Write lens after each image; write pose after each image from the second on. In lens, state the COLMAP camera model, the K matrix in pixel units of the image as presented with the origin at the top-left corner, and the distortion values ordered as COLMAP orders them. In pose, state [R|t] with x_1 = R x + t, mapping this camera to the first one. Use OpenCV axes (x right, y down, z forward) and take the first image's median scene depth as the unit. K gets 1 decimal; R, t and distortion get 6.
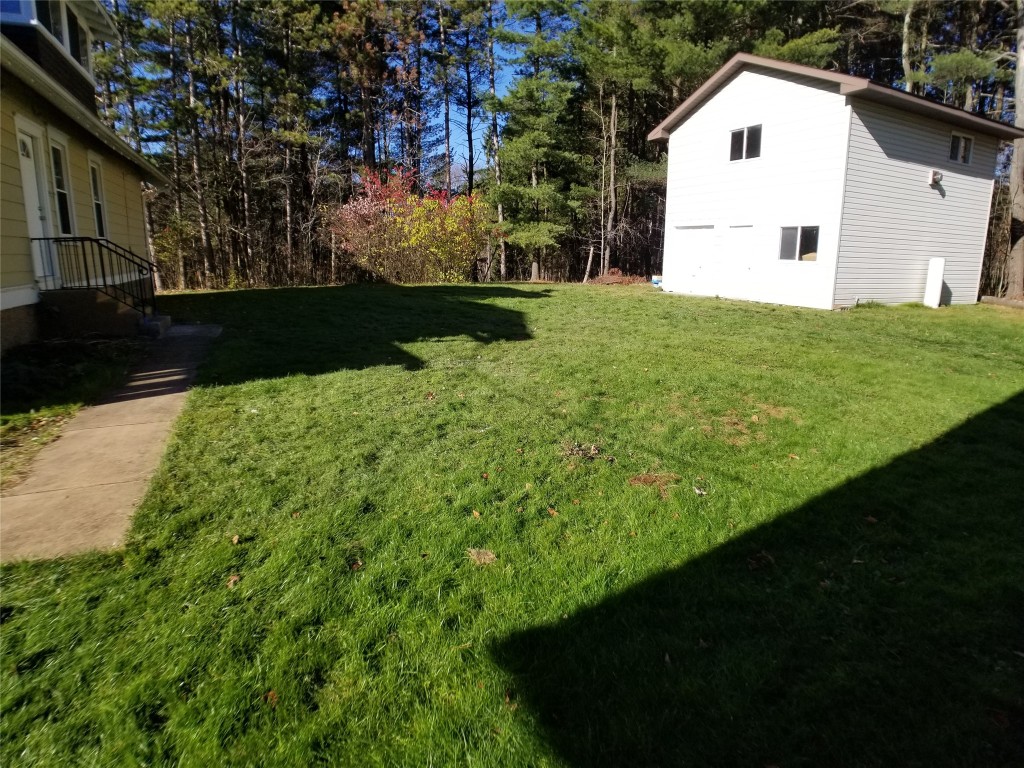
lens RADIAL K [[557.4, 0, 514.5], [0, 557.4, 370.3], [0, 0, 1]] dist [-0.071337, 0.000035]
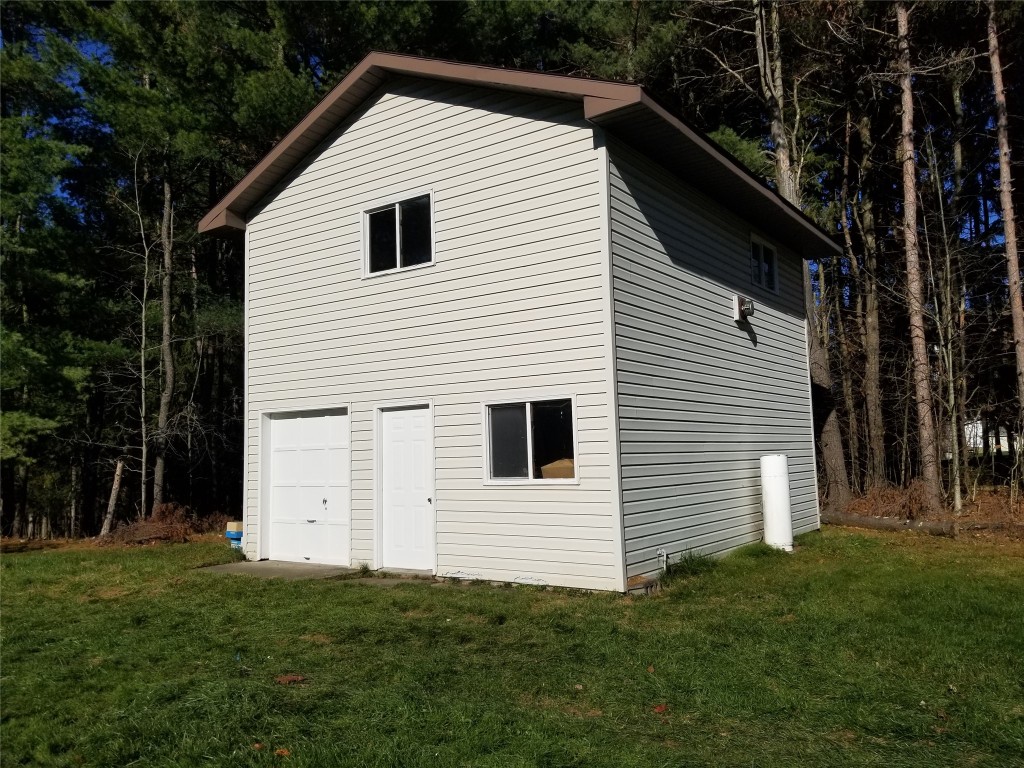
lens RADIAL K [[796.5, 0, 513.2], [0, 796.5, 378.2], [0, 0, 1]] dist [0.039533, -0.000687]
pose [[0.876302, 0.013888, 0.481563, 0.152597], [0.132904, 0.953827, -0.269354, -0.084119], [-0.463068, 0.300037, 0.833994, 0.350549]]
